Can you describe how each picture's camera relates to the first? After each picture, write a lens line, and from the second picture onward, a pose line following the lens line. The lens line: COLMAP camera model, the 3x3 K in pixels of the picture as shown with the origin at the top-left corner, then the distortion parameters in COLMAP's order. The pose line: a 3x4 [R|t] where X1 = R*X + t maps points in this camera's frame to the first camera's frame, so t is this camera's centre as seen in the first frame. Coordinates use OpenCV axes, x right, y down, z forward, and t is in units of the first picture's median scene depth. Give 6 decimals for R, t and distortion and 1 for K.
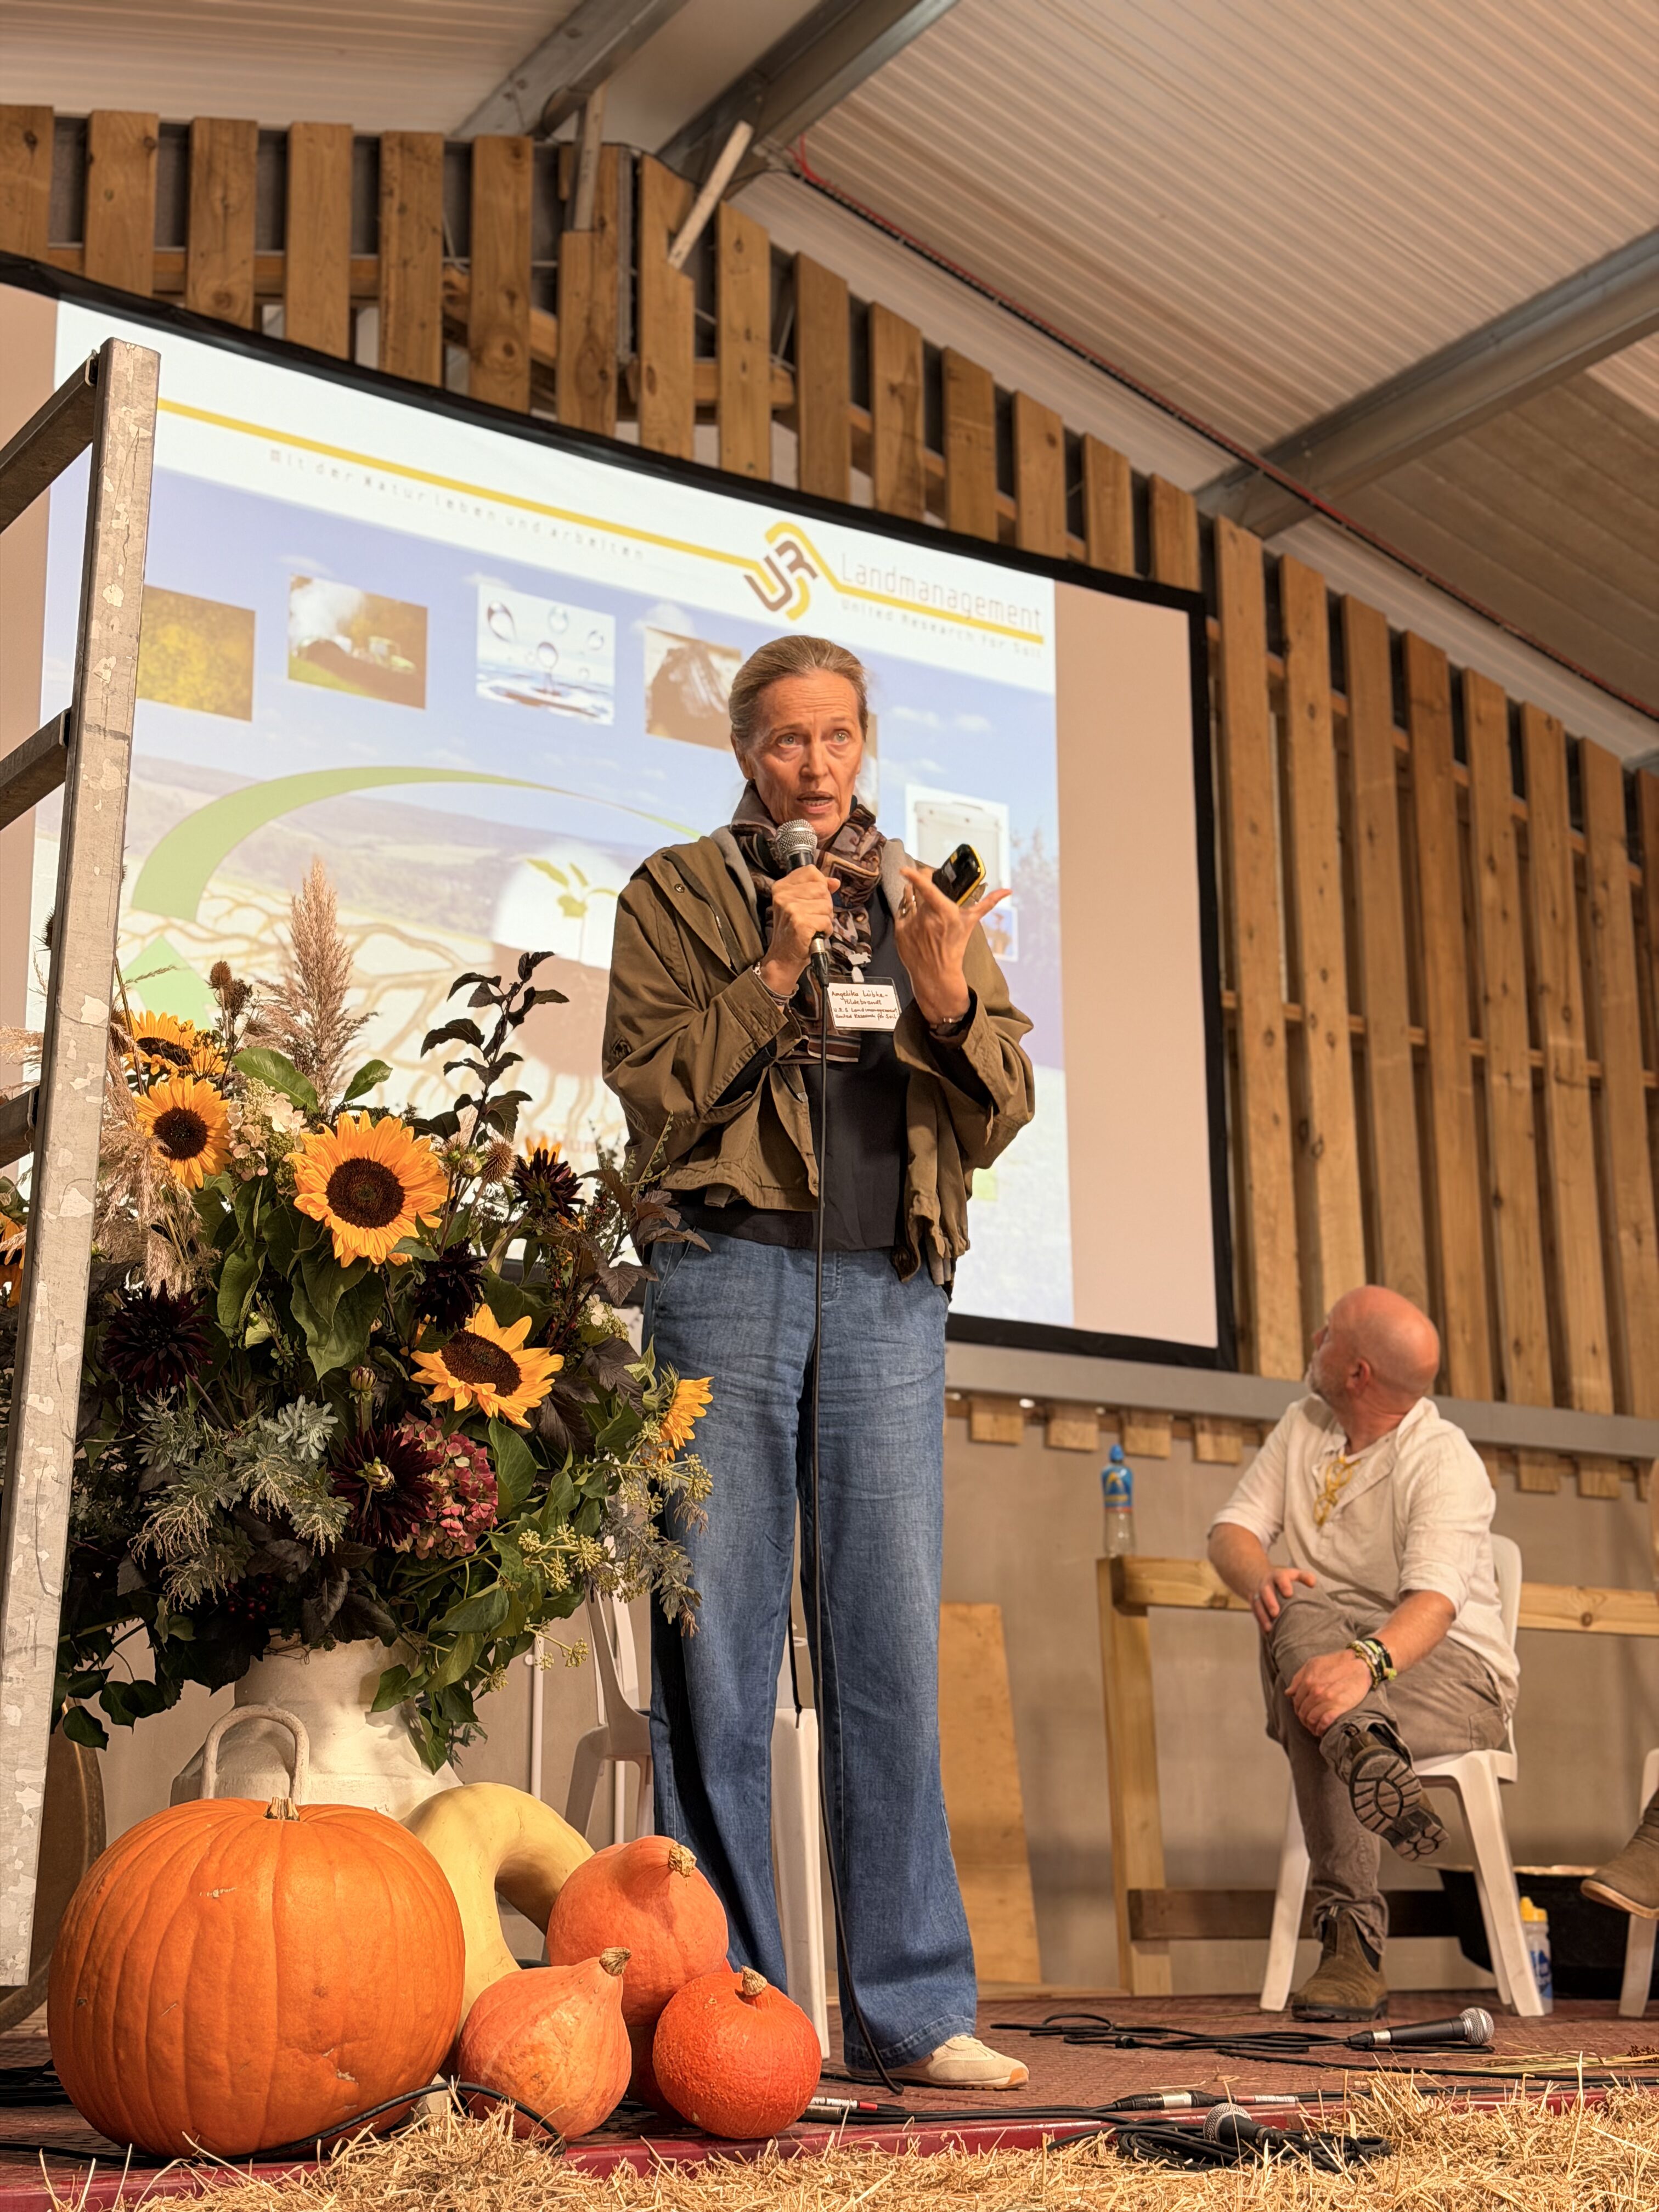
lens RADIAL K [[3050.6, 0, 829.5], [0, 3050.6, 1106.0], [0, 0, 1]] dist [0.179086, -0.304016]
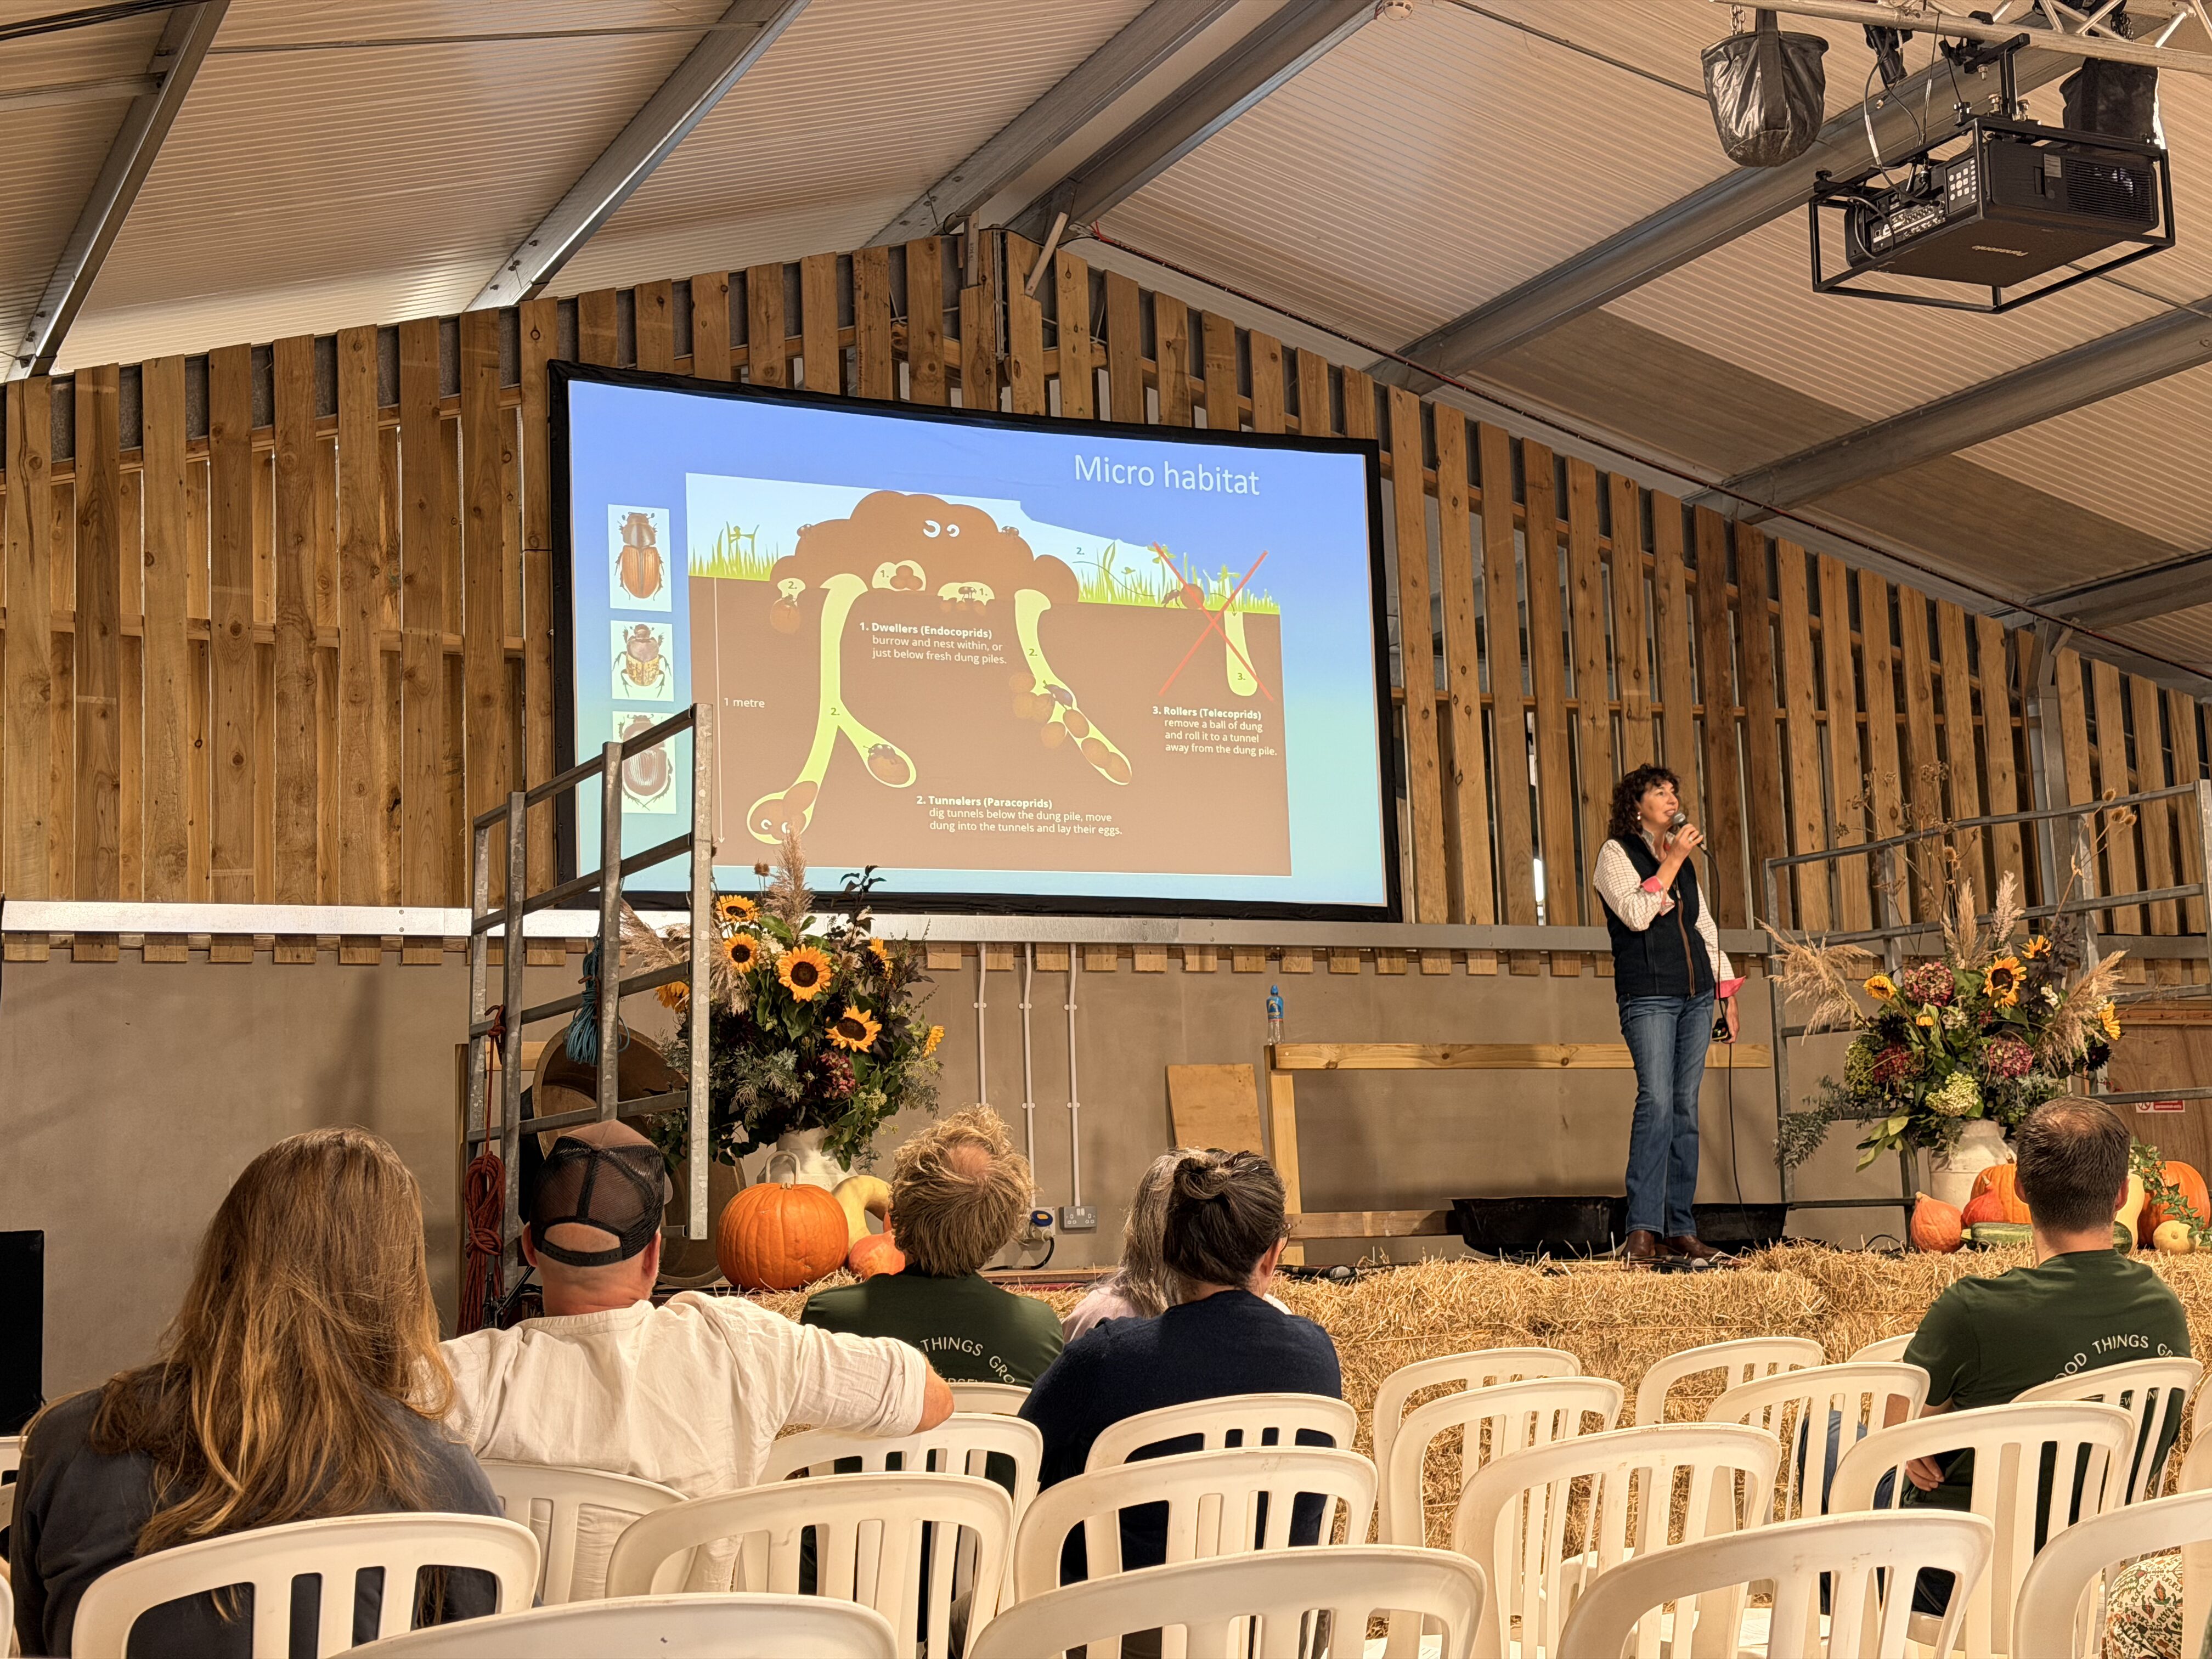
lens RADIAL K [[3050.6, 0, 1104.3], [0, 3050.6, 840.2], [0, 0, 1]] dist [0.179086, -0.304016]
pose [[0.989963, -0.045477, -0.133812, 0.205743], [0.060248, 0.992270, 0.108492, -0.155915], [0.127844, -0.115465, 0.985050, -0.704717]]
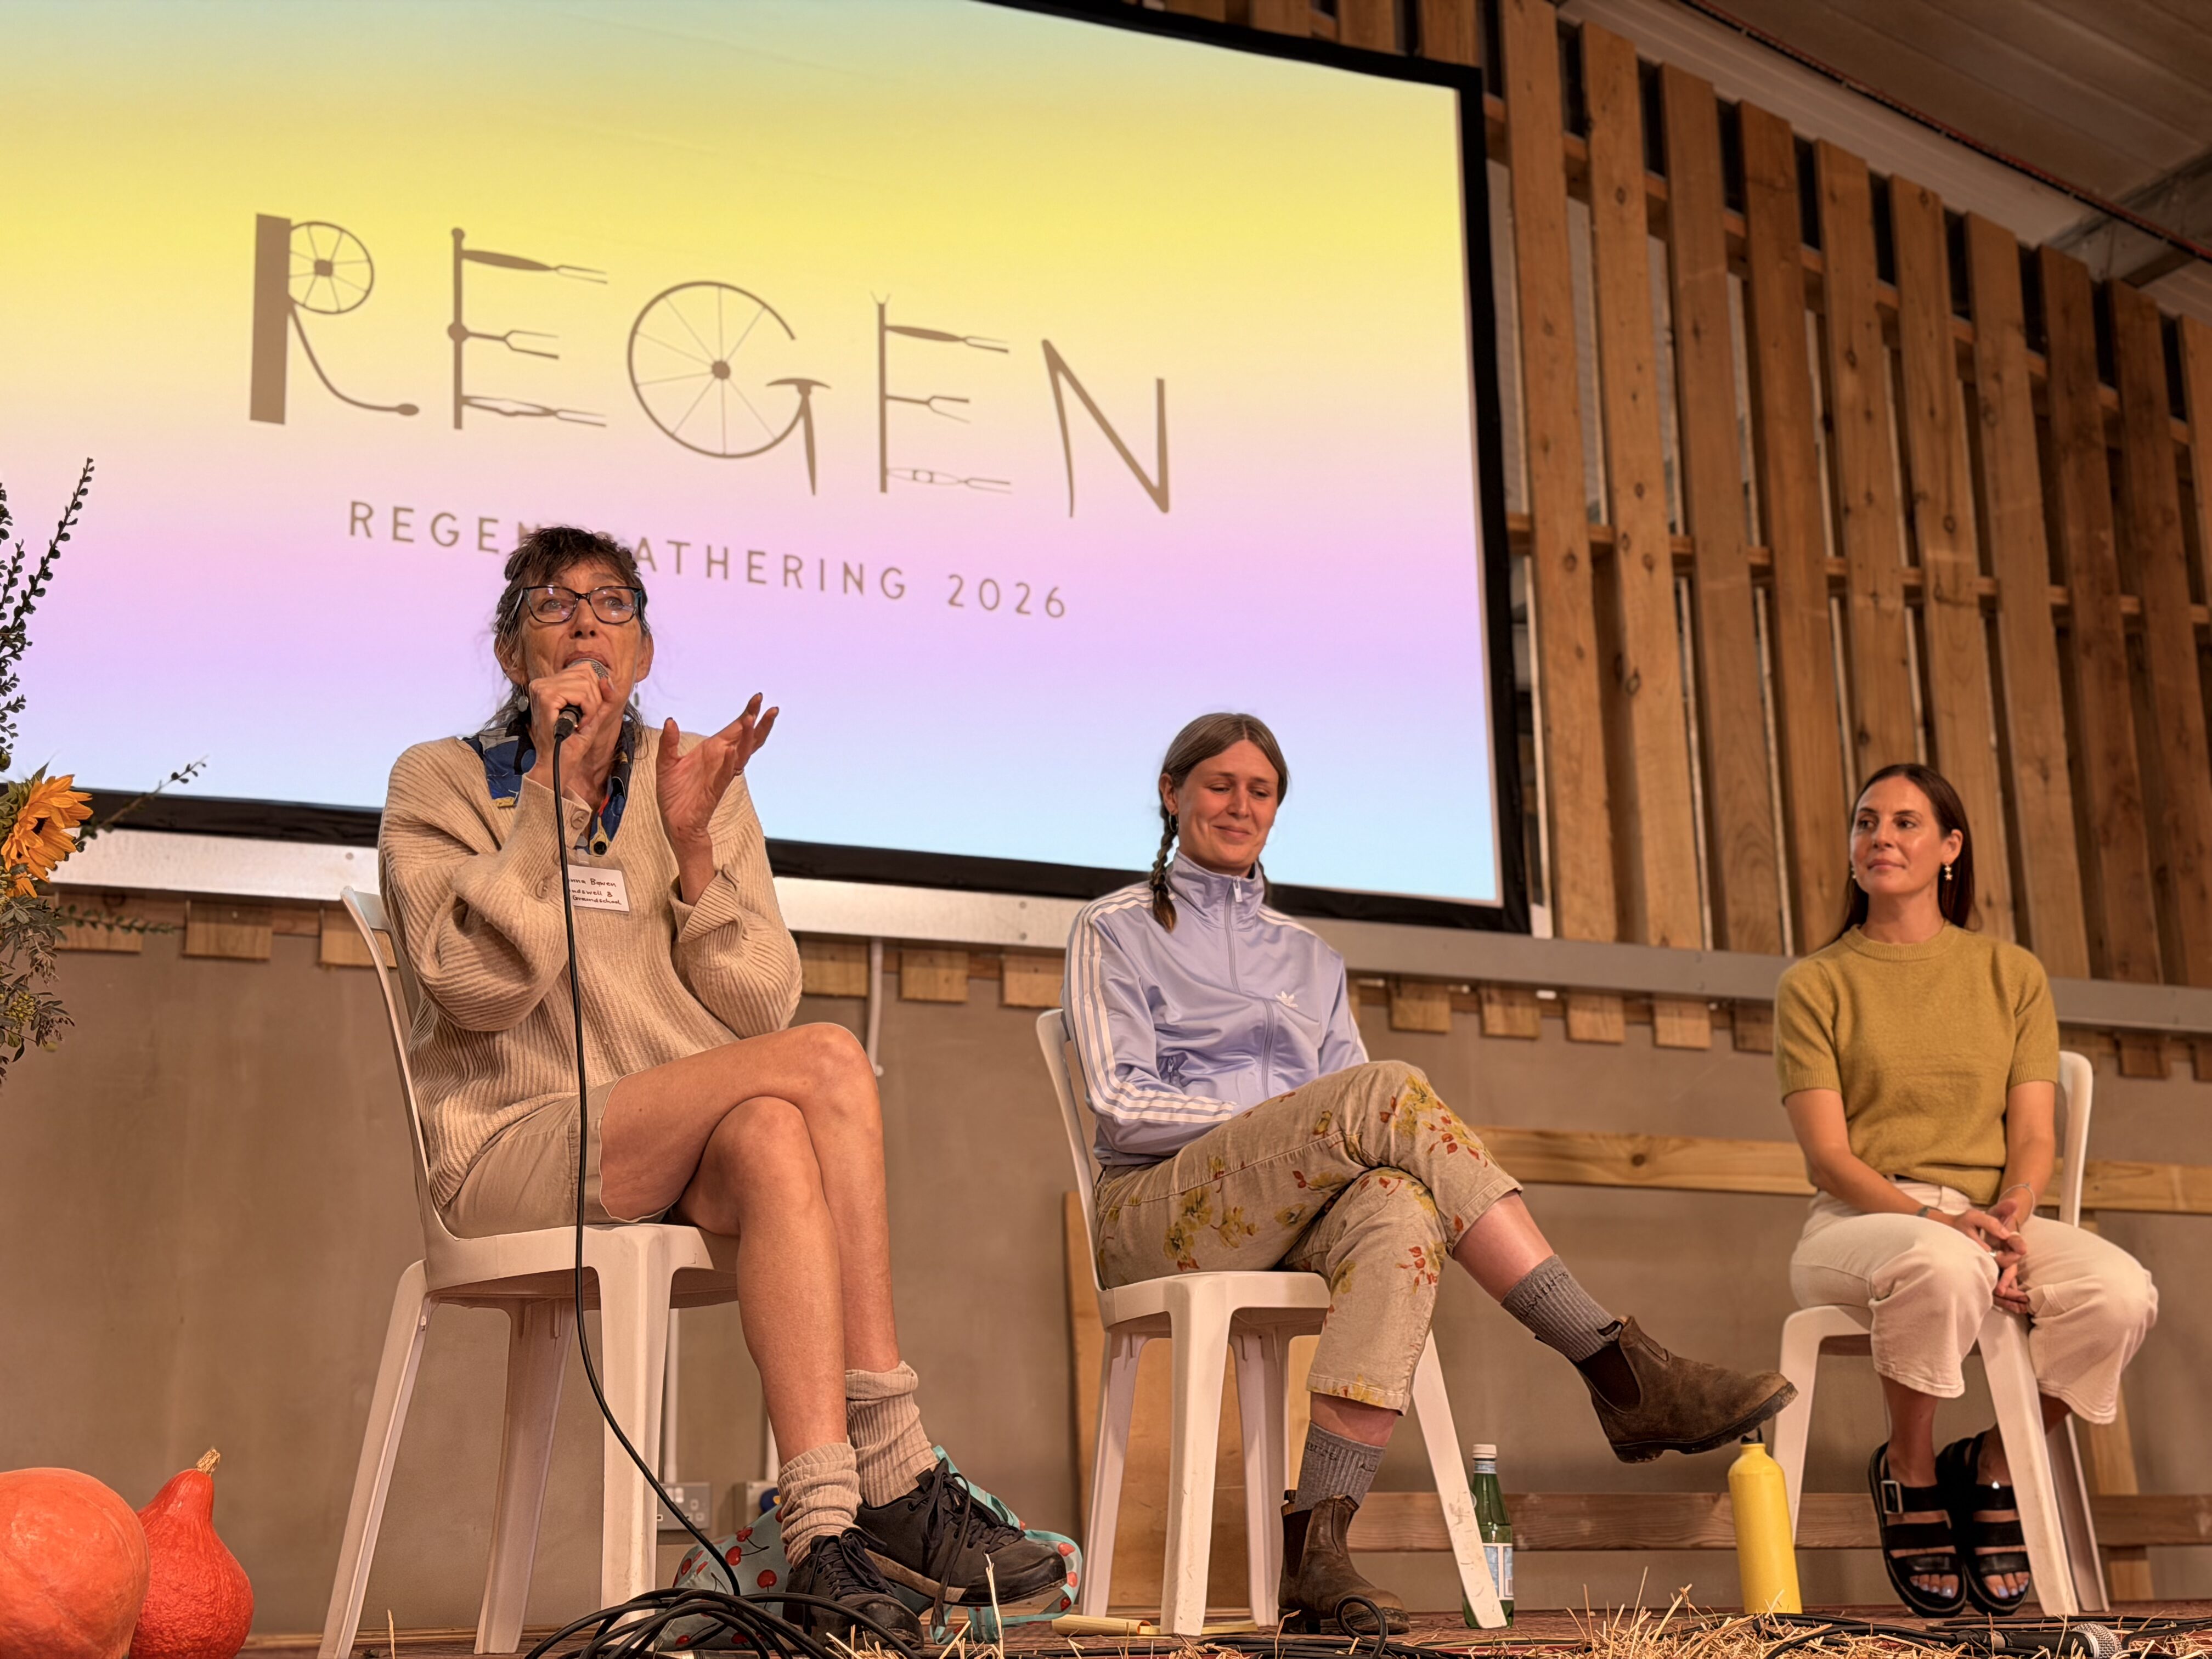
lens RADIAL K [[3050.6, 0, 1104.3], [0, 3050.6, 840.2], [0, 0, 1]] dist [0.179086, -0.304016]
pose [[0.988056, -0.051439, -0.145257, 0.146707], [0.052329, 0.998627, 0.002311, 0.053018], [0.144939, -0.009885, 0.989391, 0.111657]]
